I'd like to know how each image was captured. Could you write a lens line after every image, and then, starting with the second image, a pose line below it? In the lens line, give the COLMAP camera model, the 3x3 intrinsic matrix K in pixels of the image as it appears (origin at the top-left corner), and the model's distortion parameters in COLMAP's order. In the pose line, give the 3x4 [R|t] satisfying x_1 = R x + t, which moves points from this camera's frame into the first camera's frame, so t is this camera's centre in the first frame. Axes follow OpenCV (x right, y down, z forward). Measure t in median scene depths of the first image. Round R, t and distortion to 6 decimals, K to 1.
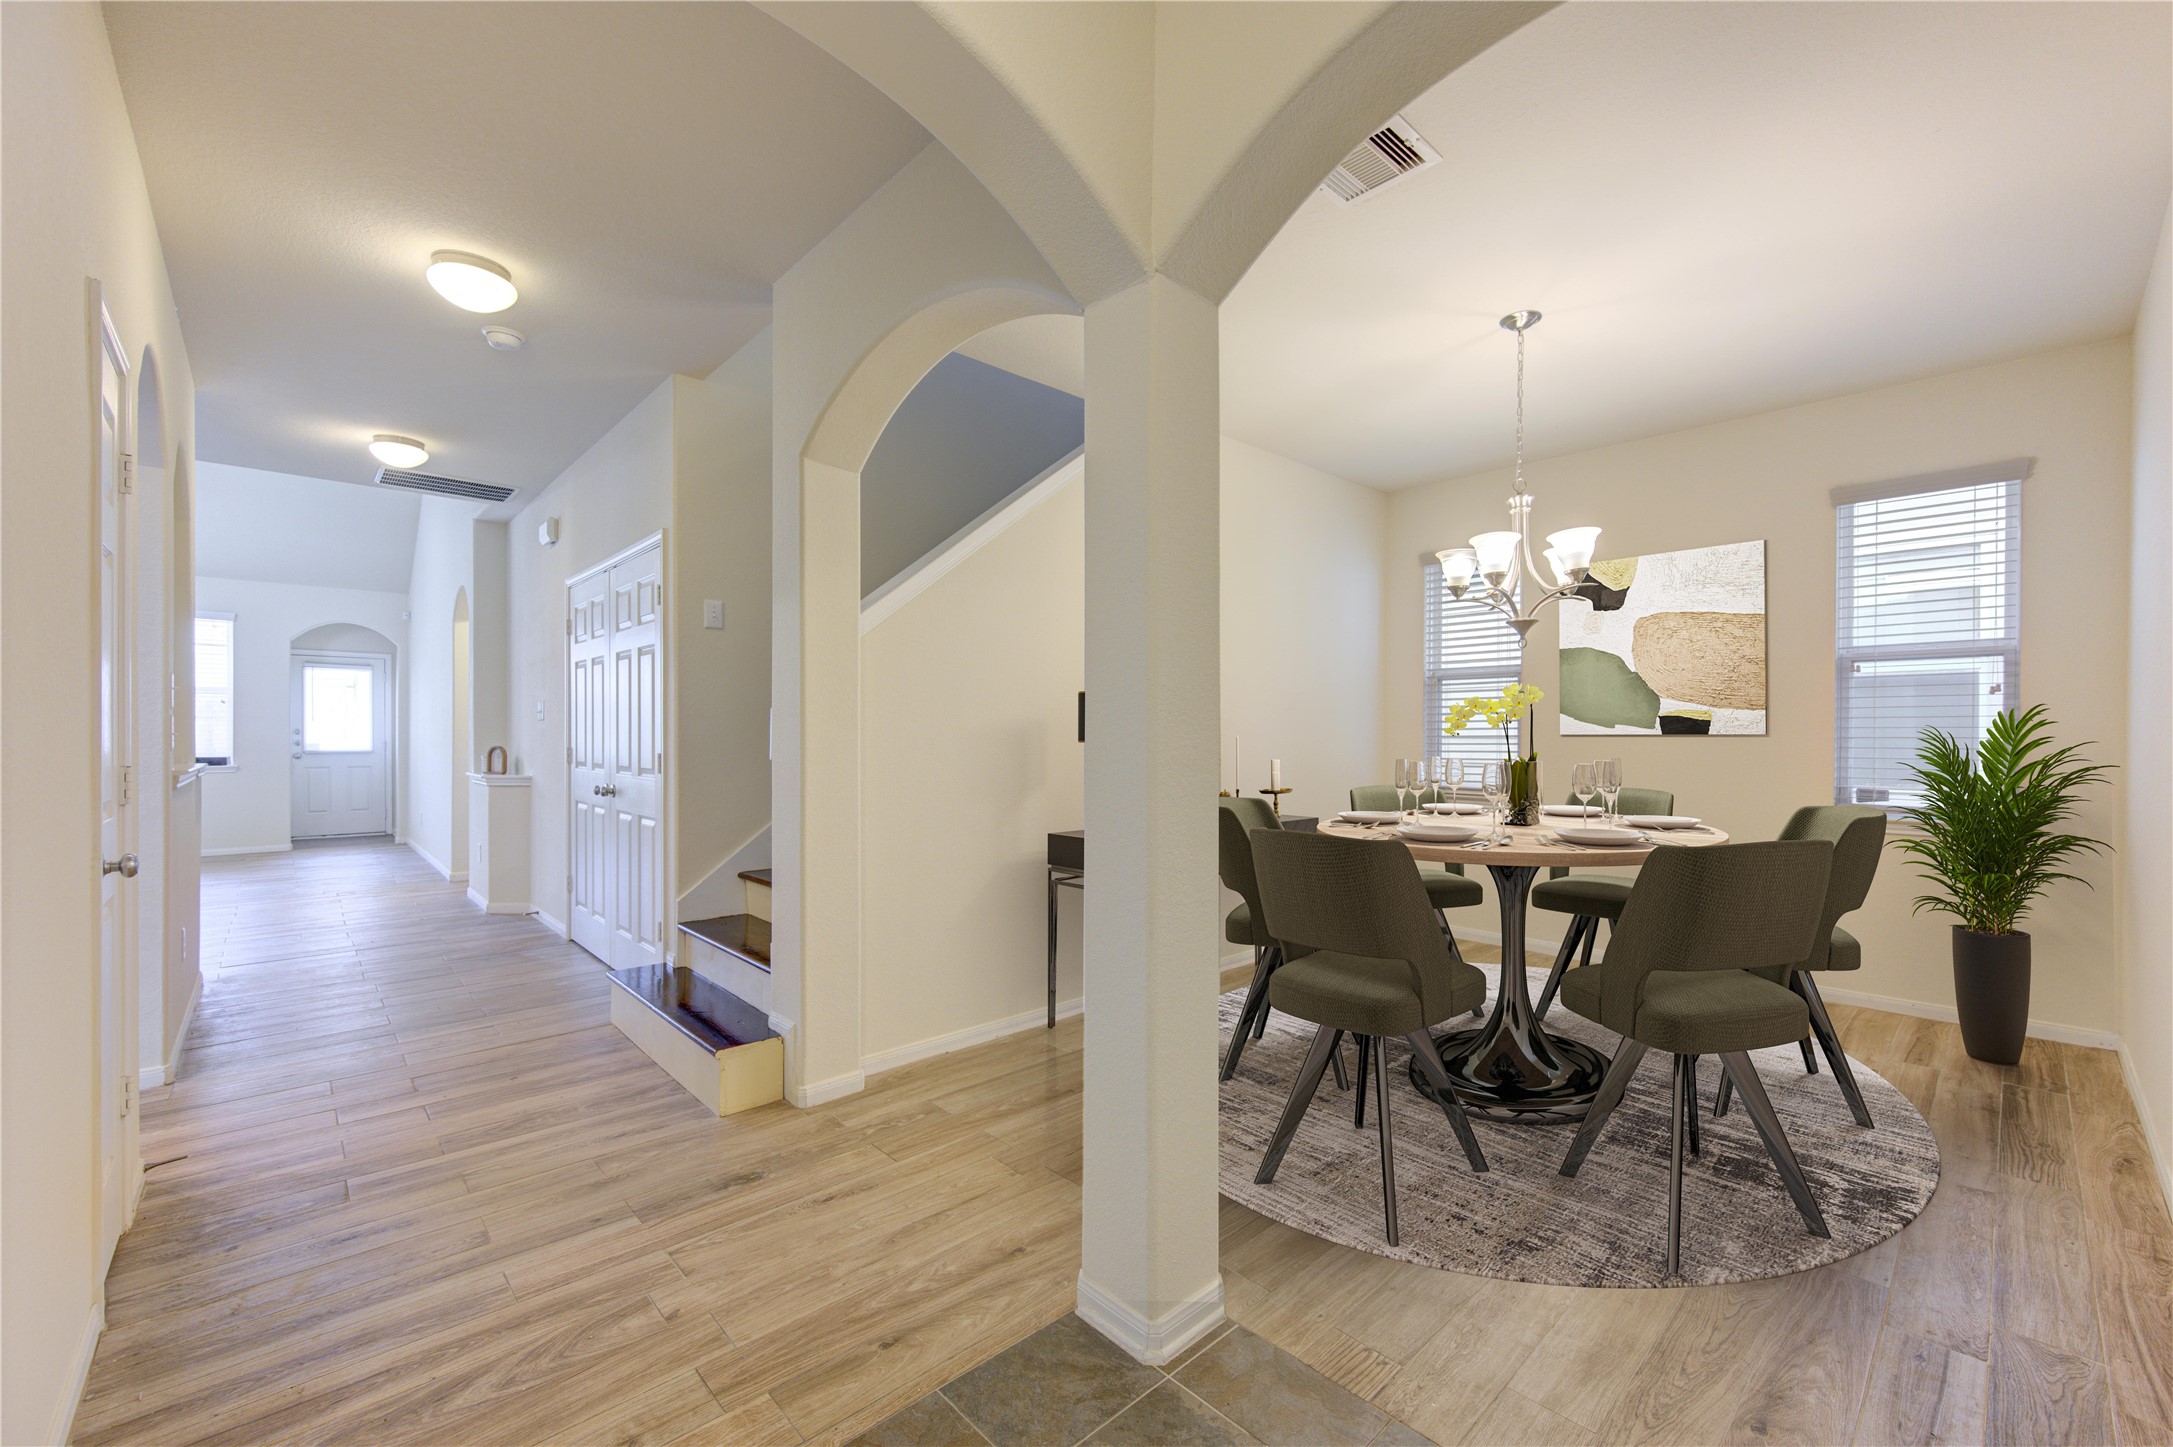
lens RADIAL K [[865.2, 0, 1074.6], [0, 865.2, 724.0], [0, 0, 1]] dist [0.000721, -0.000161]
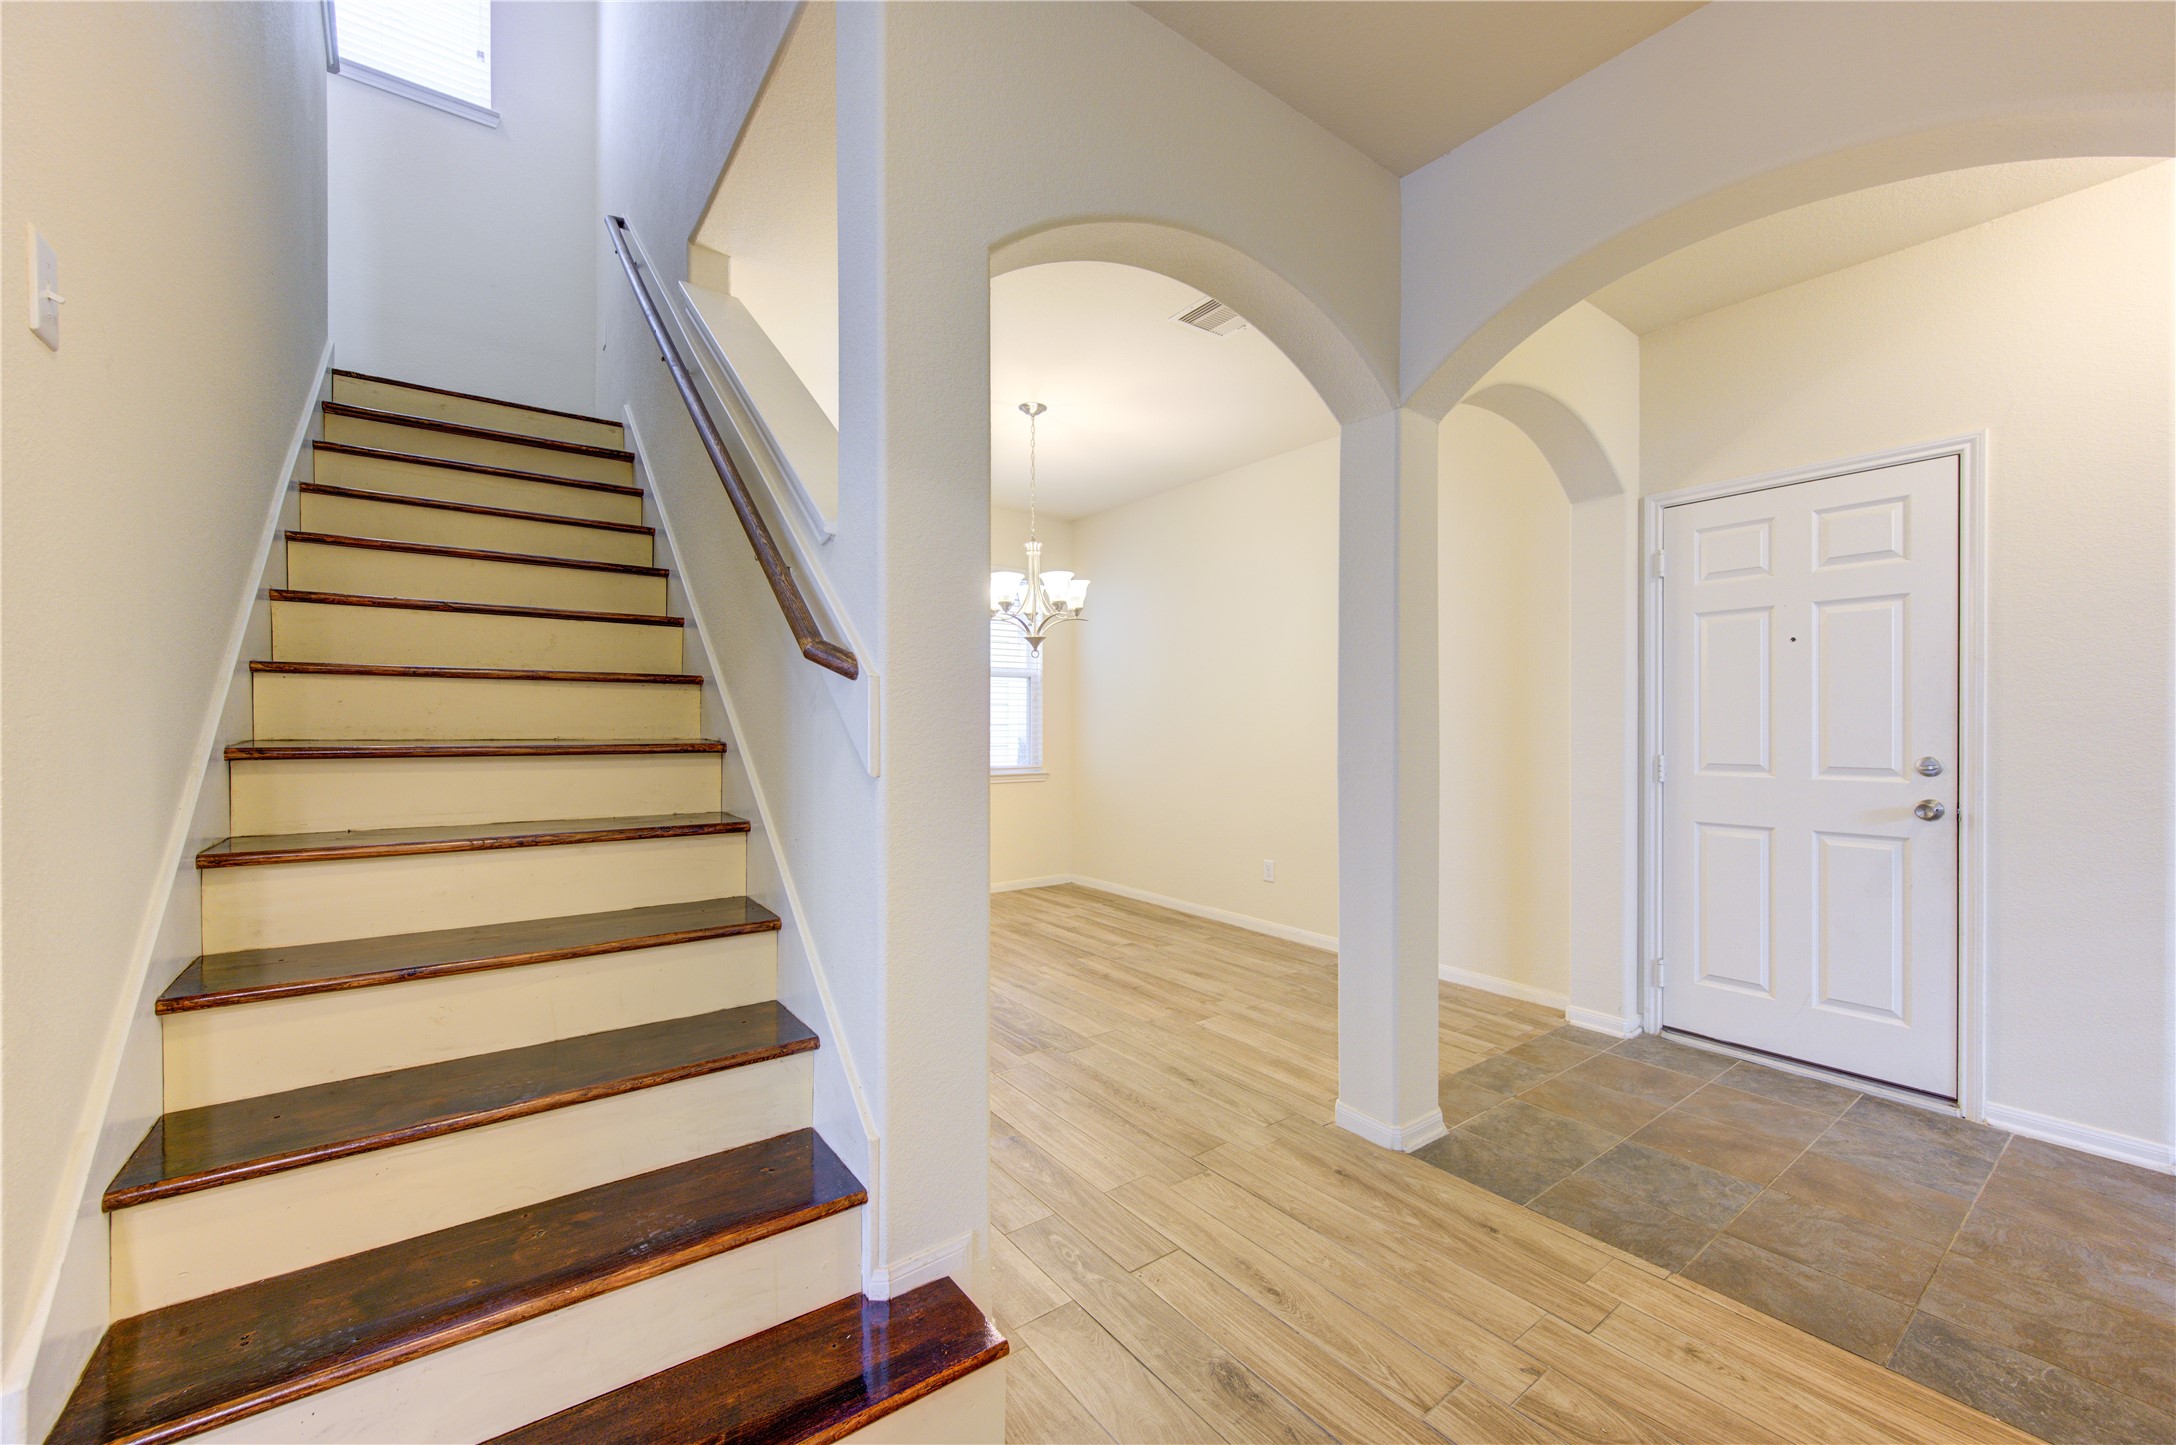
lens RADIAL K [[876.9, 0, 1088.0], [0, 876.9, 722.5], [0, 0, 1]] dist [-0.000221, -0.000075]
pose [[0.102810, -0.005578, 0.994685, -1.348261], [-0.006614, 0.999958, 0.006291, 0.003649], [-0.994679, -0.007225, 0.102768, 1.304519]]
